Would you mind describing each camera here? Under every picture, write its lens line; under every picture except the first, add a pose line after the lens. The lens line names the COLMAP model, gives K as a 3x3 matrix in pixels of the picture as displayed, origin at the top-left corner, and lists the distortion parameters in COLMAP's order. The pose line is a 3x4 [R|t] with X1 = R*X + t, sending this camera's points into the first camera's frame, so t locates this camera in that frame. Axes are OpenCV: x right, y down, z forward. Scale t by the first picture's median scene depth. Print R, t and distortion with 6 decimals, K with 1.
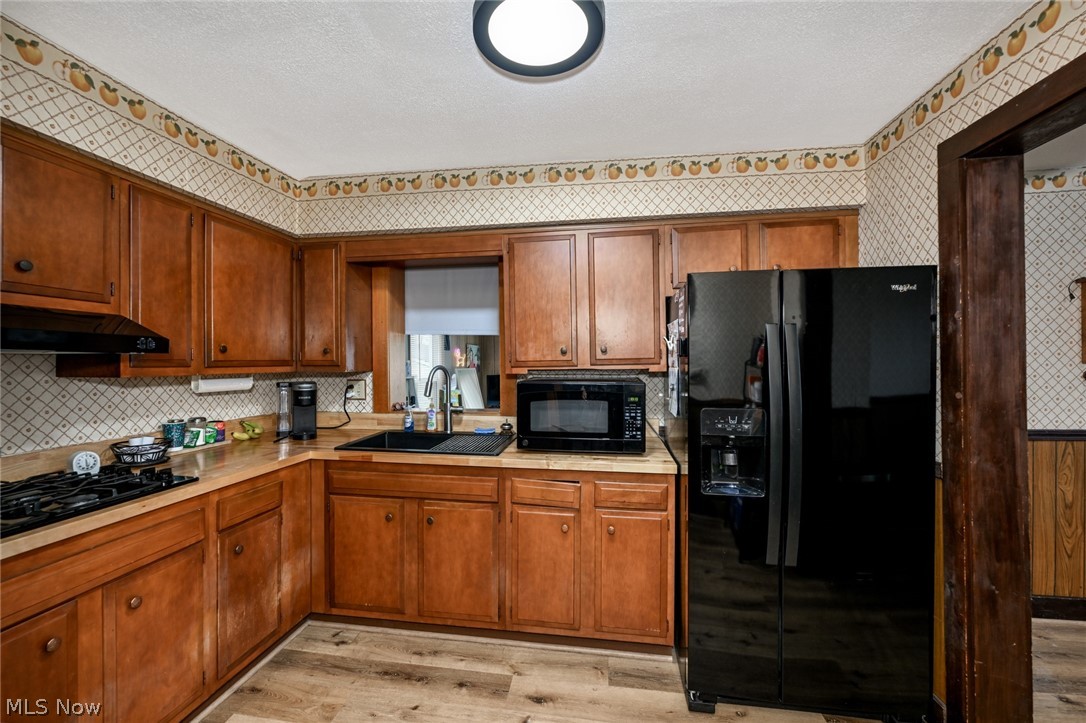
lens RADIAL K [[435.1, 0, 538.1], [0, 435.1, 363.2], [0, 0, 1]] dist [-0.002414, -0.000876]
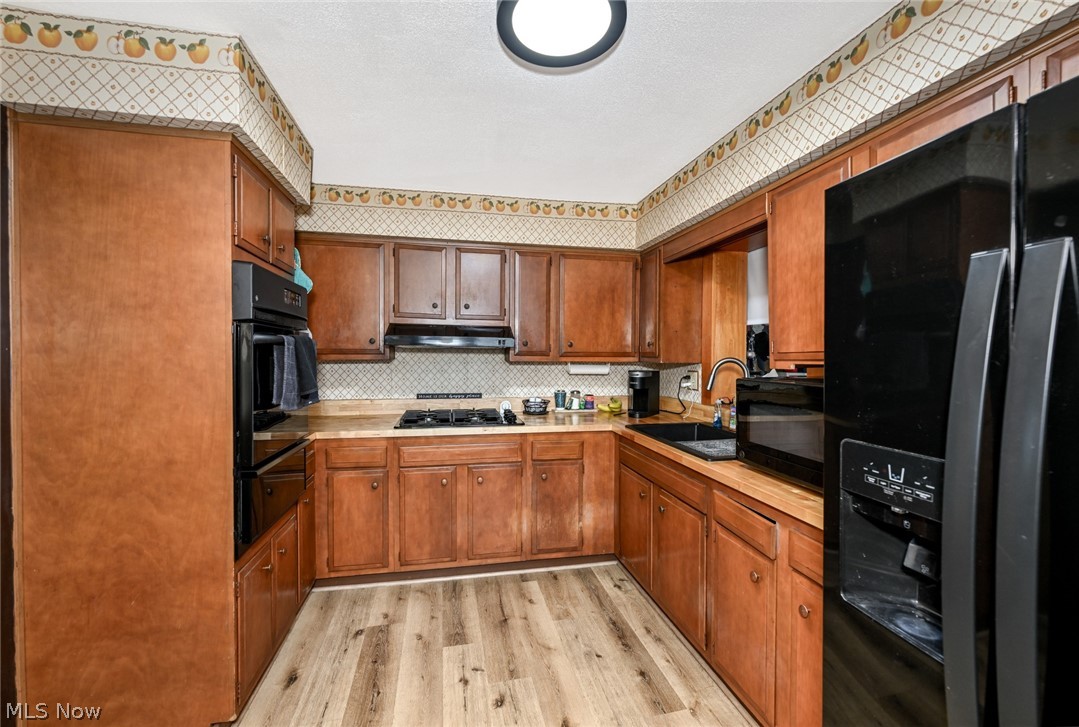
lens RADIAL K [[432.3, 0, 534.6], [0, 432.3, 365.4], [0, 0, 1]] dist [-0.002414, -0.000876]
pose [[0.345752, 0.025548, -0.937978, 0.603738], [-0.010973, 0.999671, 0.023183, 0.006031], [0.938262, 0.002276, 0.345919, 0.385883]]
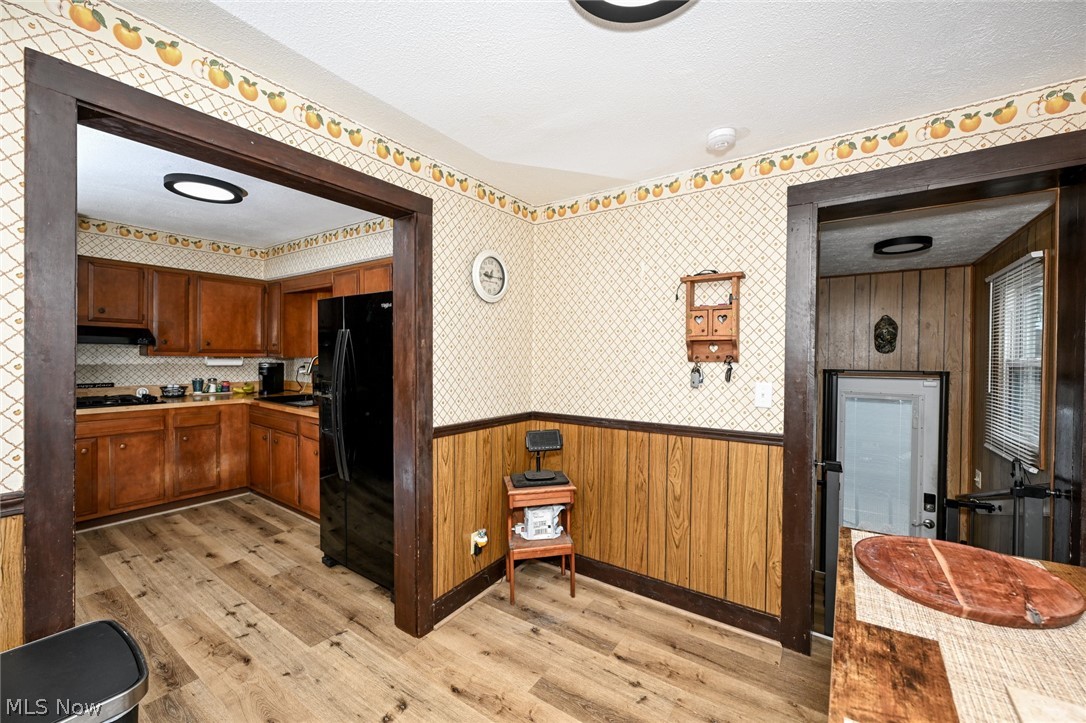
lens RADIAL K [[435.1, 0, 546.2], [0, 435.1, 362.1], [0, 0, 1]] dist [-0.002414, -0.000876]
pose [[0.894663, 0.024346, -0.446077, 1.557713], [-0.020096, 0.999696, 0.014256, -0.007121], [0.446289, -0.003790, 0.894881, -0.087745]]
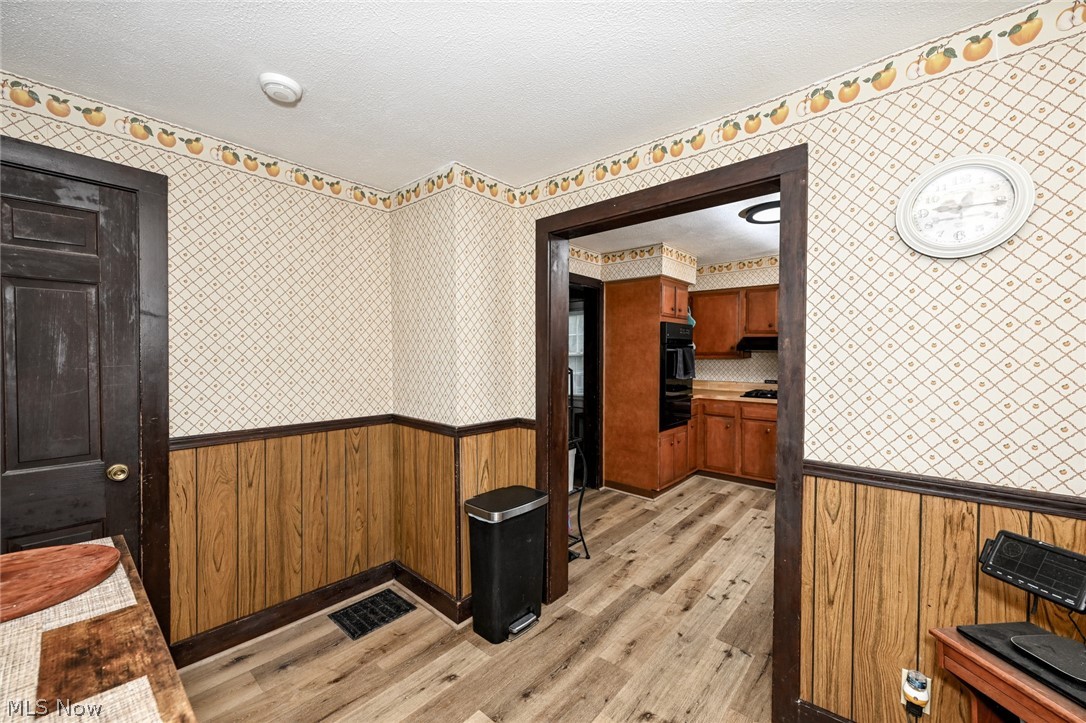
lens RADIAL K [[435.1, 0, 538.4], [0, 435.1, 361.6], [0, 0, 1]] dist [-0.002414, -0.000876]
pose [[-0.552205, 0.022141, -0.833414, 1.742024], [-0.000667, 0.999635, 0.026999, -0.019485], [0.833708, 0.015465, -0.551989, 0.806642]]
